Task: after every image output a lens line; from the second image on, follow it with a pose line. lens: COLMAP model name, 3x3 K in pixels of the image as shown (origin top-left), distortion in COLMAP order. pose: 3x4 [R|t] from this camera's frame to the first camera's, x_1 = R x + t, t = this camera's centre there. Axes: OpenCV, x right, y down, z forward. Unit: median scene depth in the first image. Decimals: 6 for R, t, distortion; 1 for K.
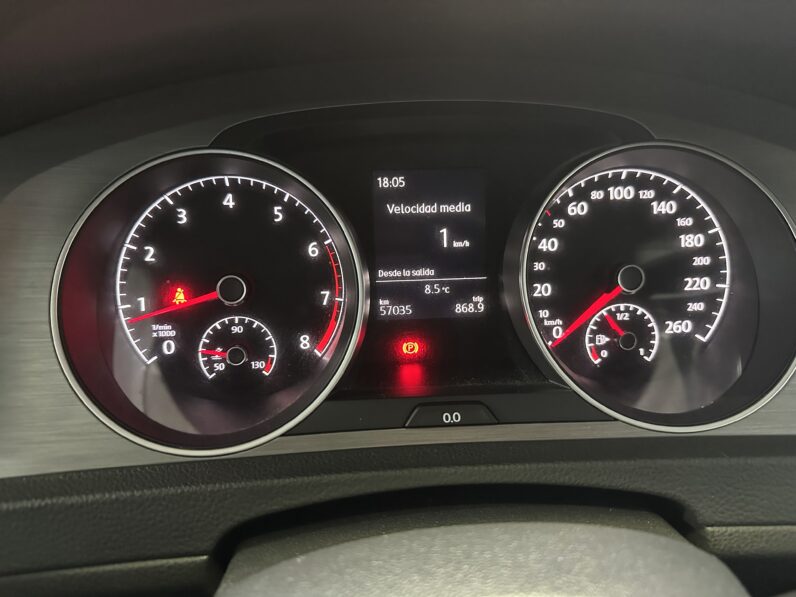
lens RADIAL K [[554.6, 0, 393.3], [0, 554.6, 305.9], [0, 0, 1]] dist [0.034488, -0.068915]
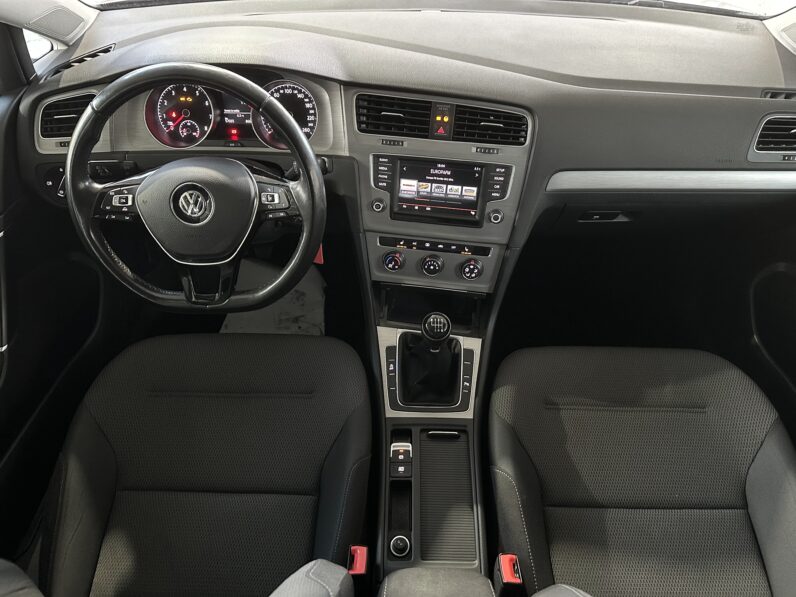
lens RADIAL K [[555.8, 0, 398.0], [0, 555.8, 298.5], [0, 0, 1]] dist [0.025899, -0.053469]
pose [[0.996334, 0.067735, -0.052250, 1.438825], [-0.051627, 0.963116, 0.264088, 0.111028], [0.068210, -0.260422, 0.963082, -2.920344]]
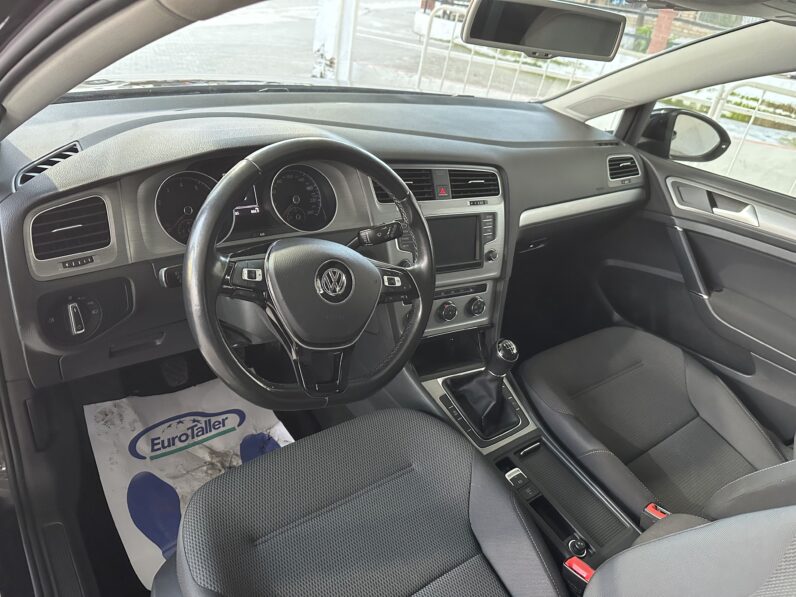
lens RADIAL K [[555.8, 0, 398.0], [0, 555.8, 298.5], [0, 0, 1]] dist [0.025899, -0.053469]
pose [[0.835612, -0.167323, 0.523217, -1.044403], [0.133047, 0.985768, 0.102760, 0.309611], [-0.532965, -0.016255, 0.845981, -2.491106]]
